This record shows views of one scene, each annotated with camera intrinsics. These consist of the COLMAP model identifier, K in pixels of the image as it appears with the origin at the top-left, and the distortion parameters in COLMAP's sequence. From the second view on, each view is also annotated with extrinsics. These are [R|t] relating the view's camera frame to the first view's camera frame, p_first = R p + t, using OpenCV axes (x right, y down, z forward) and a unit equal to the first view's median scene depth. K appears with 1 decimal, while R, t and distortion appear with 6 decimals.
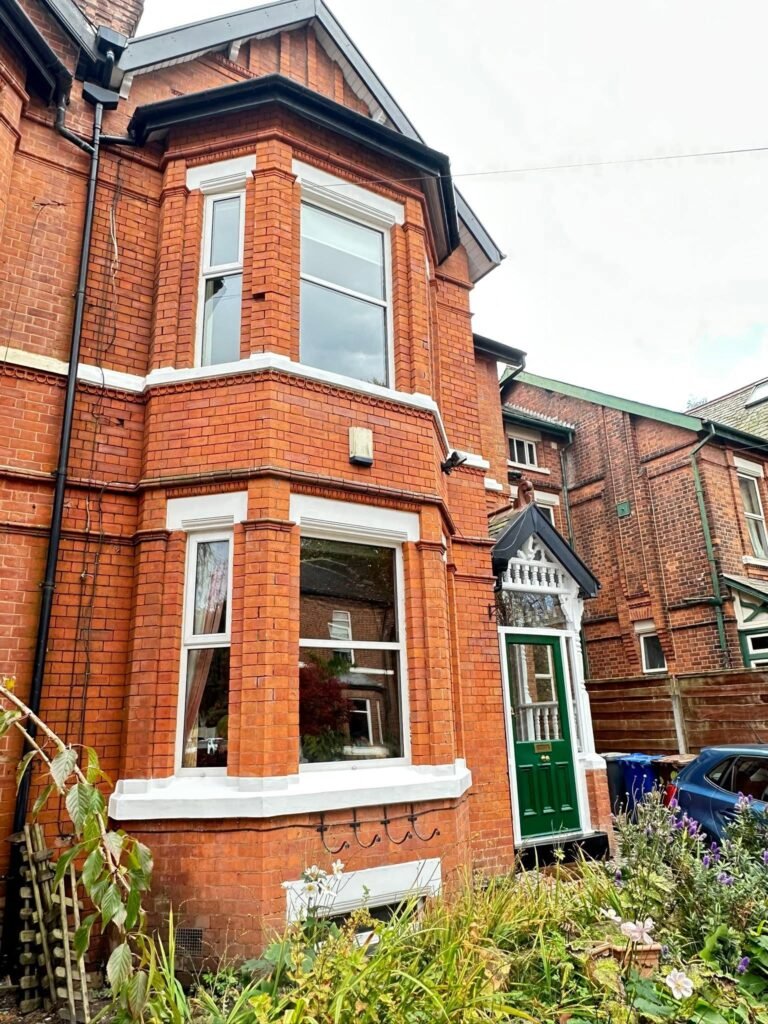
lens RADIAL K [[700.4, 0, 380.5], [0, 700.4, 504.0], [0, 0, 1]] dist [-0.009303, 0.004810]
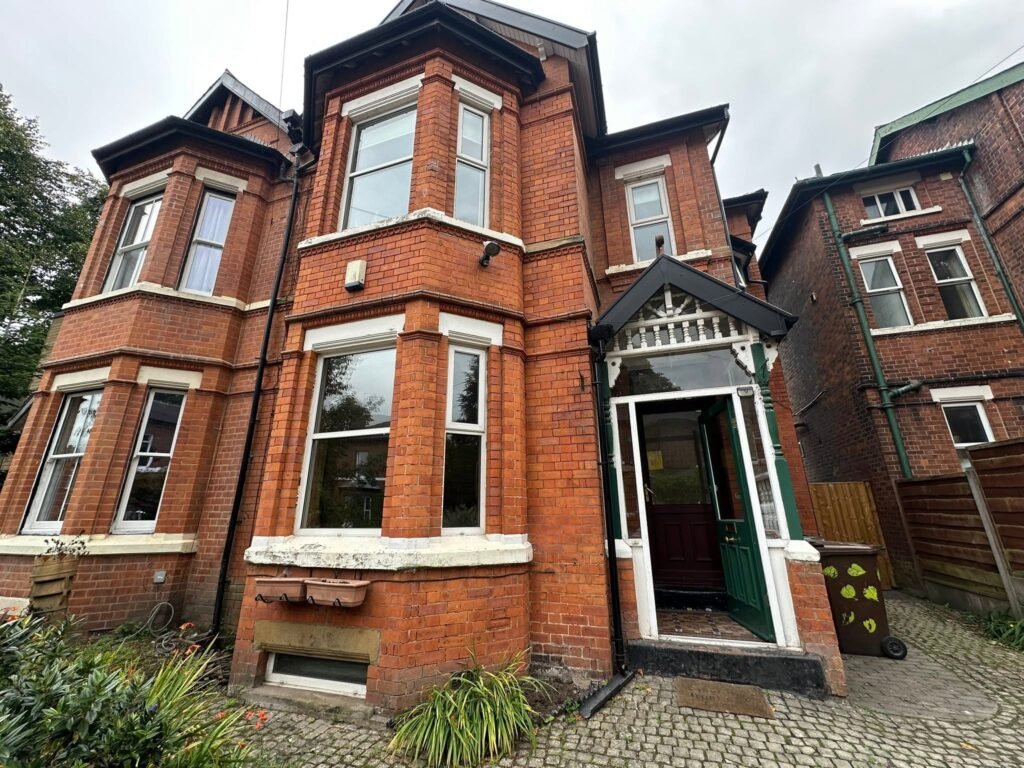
lens RADIAL K [[407.7, 0, 511.3], [0, 407.7, 381.8], [0, 0, 1]] dist [-0.003466, 0.001110]
pose [[0.628167, -0.214124, -0.748036, 0.627110], [0.227469, 0.969925, -0.086621, 0.218845], [0.744086, -0.115742, 0.657981, 0.688648]]
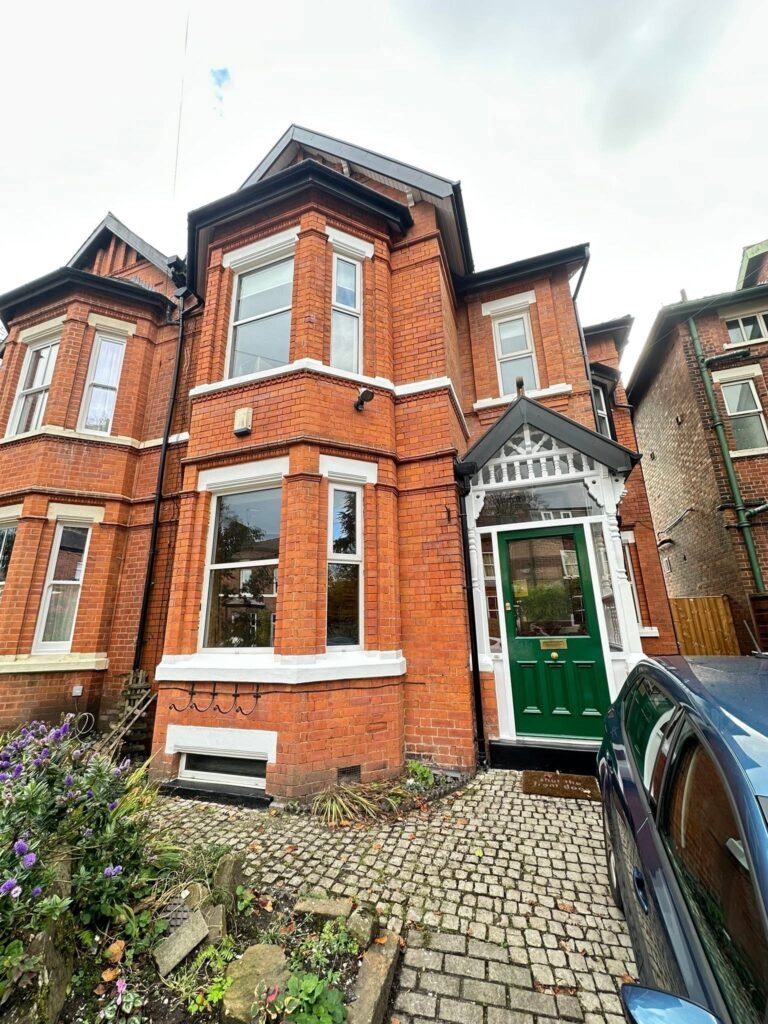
lens RADIAL K [[407.7, 0, 385.6], [0, 407.7, 511.1], [0, 0, 1]] dist [-0.003466, 0.001110]
pose [[0.614880, -0.197715, -0.763434, 0.700284], [0.242783, 0.968504, -0.055284, 0.194108], [0.750320, -0.151356, 0.643515, 0.649461]]
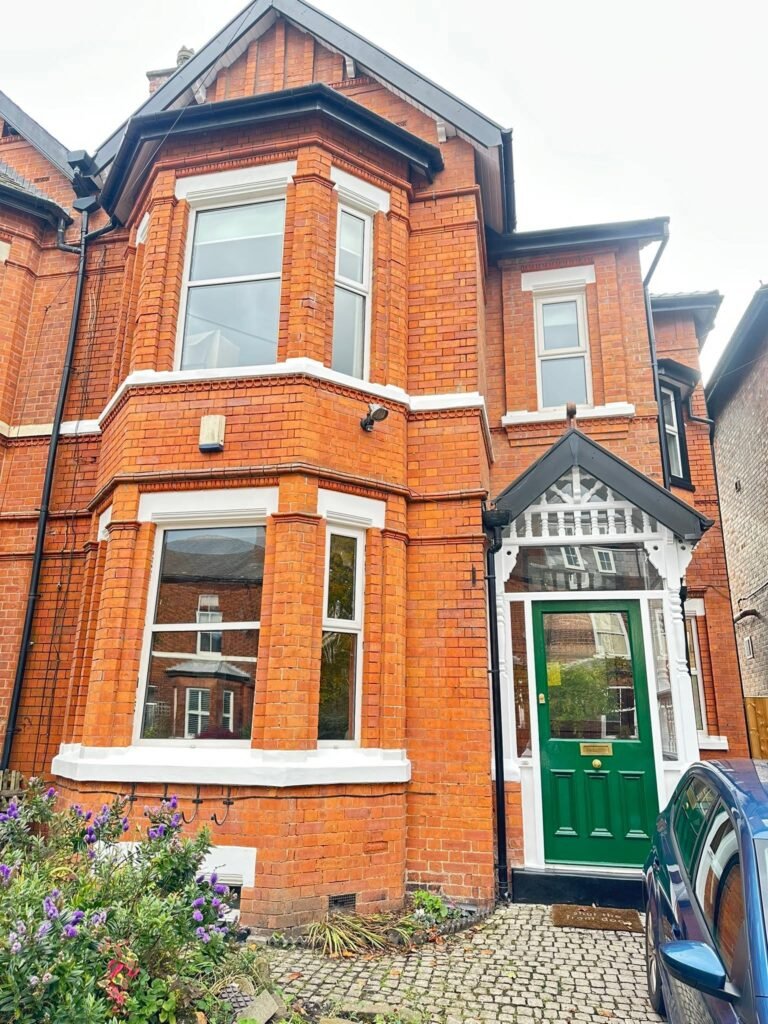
lens RADIAL K [[714.9, 0, 380.9], [0, 714.9, 504.9], [0, 0, 1]] dist [0.081097, -0.104784]
pose [[0.712187, -0.164566, -0.682427, 0.822071], [0.178966, 0.982575, -0.050176, 0.113906], [0.678793, -0.086396, 0.729229, 0.383761]]
